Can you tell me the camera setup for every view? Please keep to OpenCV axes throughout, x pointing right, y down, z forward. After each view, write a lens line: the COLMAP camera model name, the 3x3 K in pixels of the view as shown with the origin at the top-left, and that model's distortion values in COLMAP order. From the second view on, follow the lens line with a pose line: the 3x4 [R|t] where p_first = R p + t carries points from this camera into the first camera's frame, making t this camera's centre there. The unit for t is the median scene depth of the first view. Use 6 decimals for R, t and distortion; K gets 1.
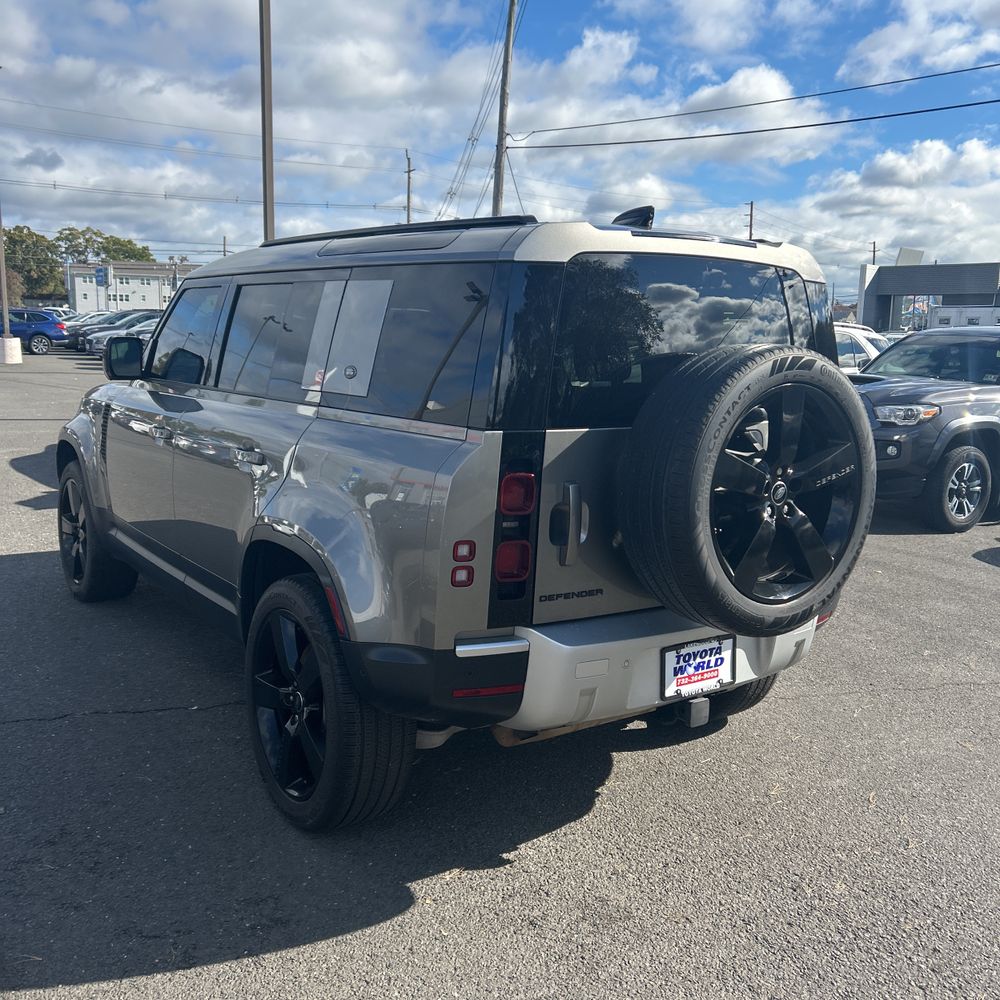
lens RADIAL K [[1002.7, 0, 500.0], [0, 1002.7, 500.0], [0, 0, 1]] dist [0.015942, -0.010006]
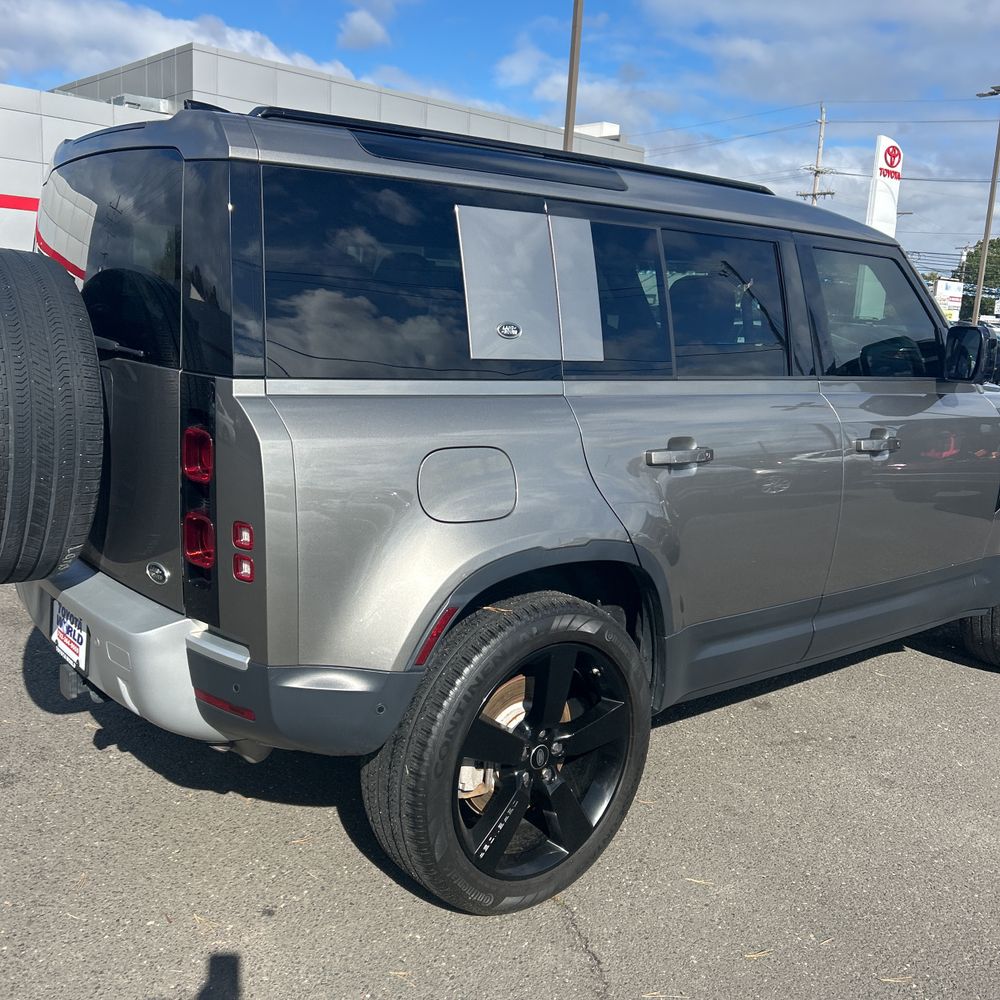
lens RADIAL K [[1002.7, 0, 500.0], [0, 1002.7, 500.0], [0, 0, 1]] dist [0.015942, -0.010006]
pose [[0.086159, 0.173169, -0.981116, 1.087483], [-0.212435, 0.965324, 0.151726, -0.159038], [0.973369, 0.195351, 0.119959, 1.256956]]
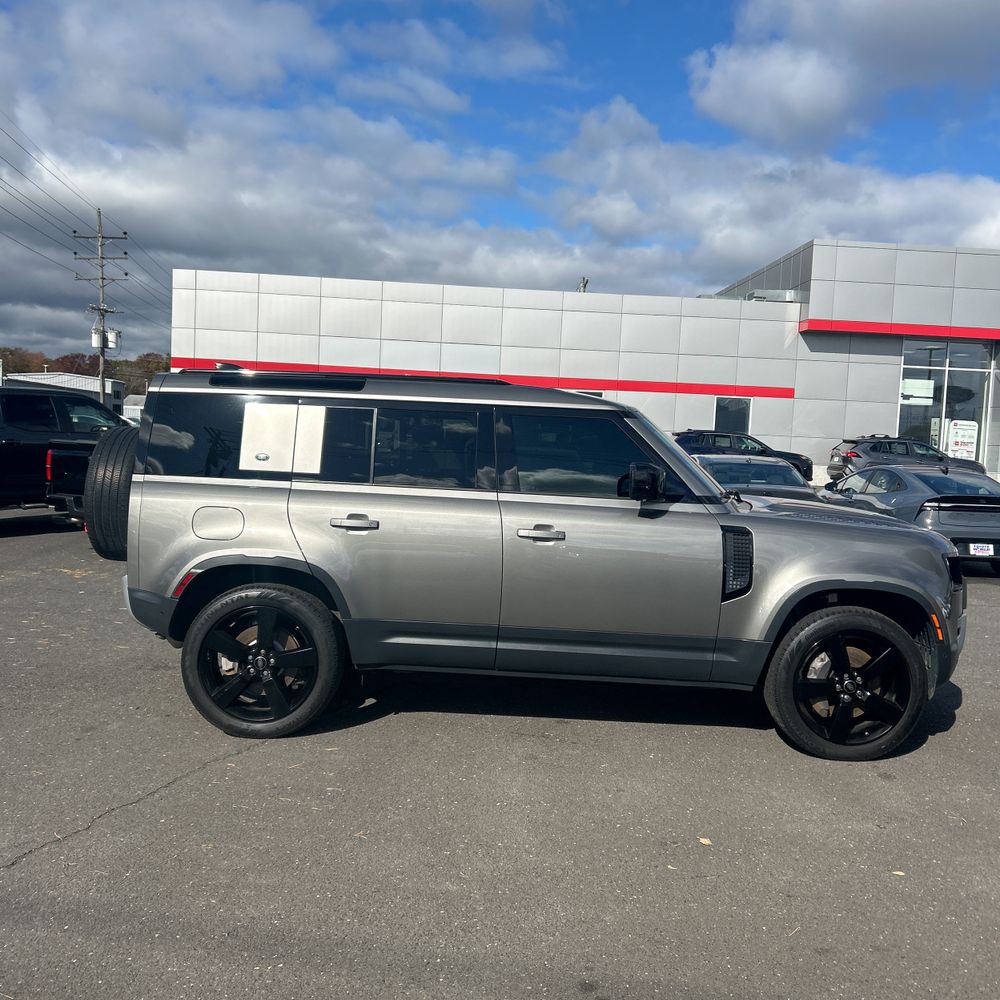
lens RADIAL K [[1006.2, 0, 511.5], [0, 1006.2, 503.3], [0, 0, 1]] dist [0.166517, -0.533707]
pose [[-0.560810, 0.006374, -0.827920, 1.508158], [-0.190405, 0.972175, 0.136459, -0.418723], [0.805753, 0.234168, -0.543992, 2.676468]]
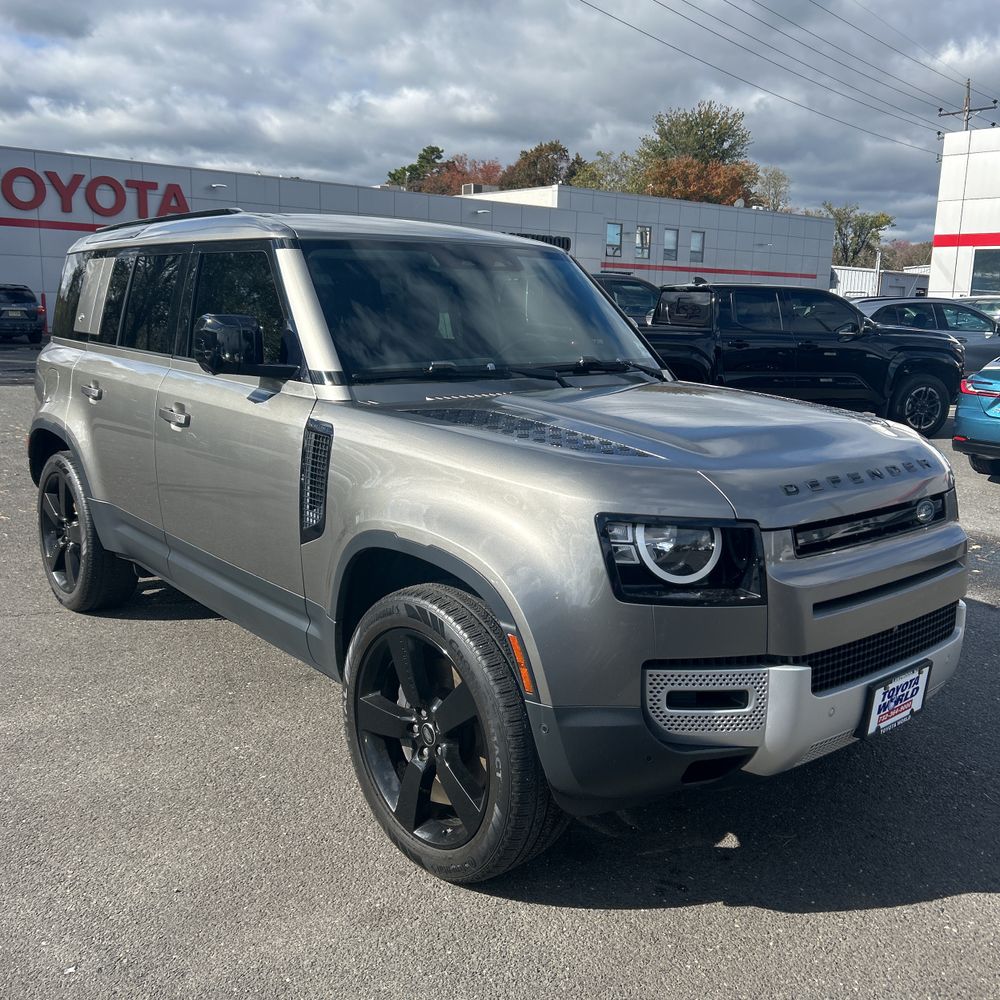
lens RADIAL K [[1010.0, 0, 500.0], [0, 1010.0, 500.0], [0, 0, 1]] dist [0.084318, -0.160094]
pose [[-0.994958, -0.025903, -0.096887, -0.255242], [-0.057870, 0.937299, 0.343688, -0.511223], [0.081909, 0.347562, -0.934072, 3.072460]]
